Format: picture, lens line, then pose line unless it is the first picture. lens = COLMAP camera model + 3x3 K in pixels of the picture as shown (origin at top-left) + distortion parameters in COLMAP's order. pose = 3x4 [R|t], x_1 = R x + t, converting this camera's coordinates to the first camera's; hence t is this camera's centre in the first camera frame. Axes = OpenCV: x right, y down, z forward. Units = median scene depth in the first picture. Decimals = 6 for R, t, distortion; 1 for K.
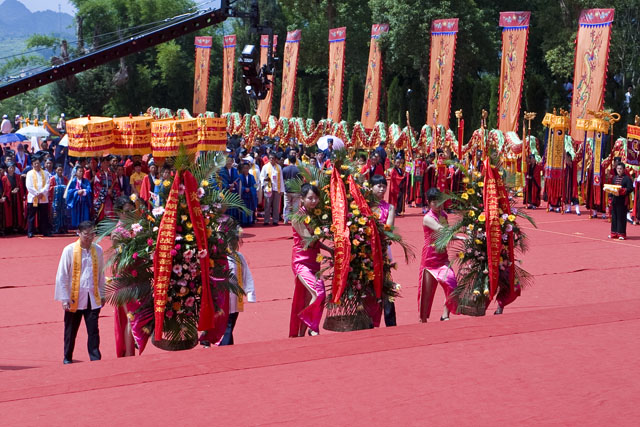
lens RADIAL K [[1317.2, 0, 321.1], [0, 1317.2, 214.7], [0, 0, 1]] dist [0.039009, 0.000000]
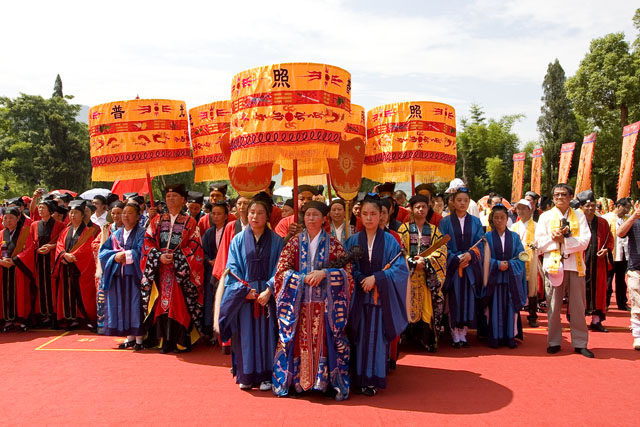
lens RADIAL K [[706.1, 0, 318.5], [0, 706.1, 213.7], [0, 0, 1]] dist [0.023417, 0.000000]
pose [[0.929369, 0.013767, -0.368895, -0.027547], [-0.043817, 0.996354, -0.073208, -0.016272], [0.366542, 0.084201, 0.926584, 0.766413]]
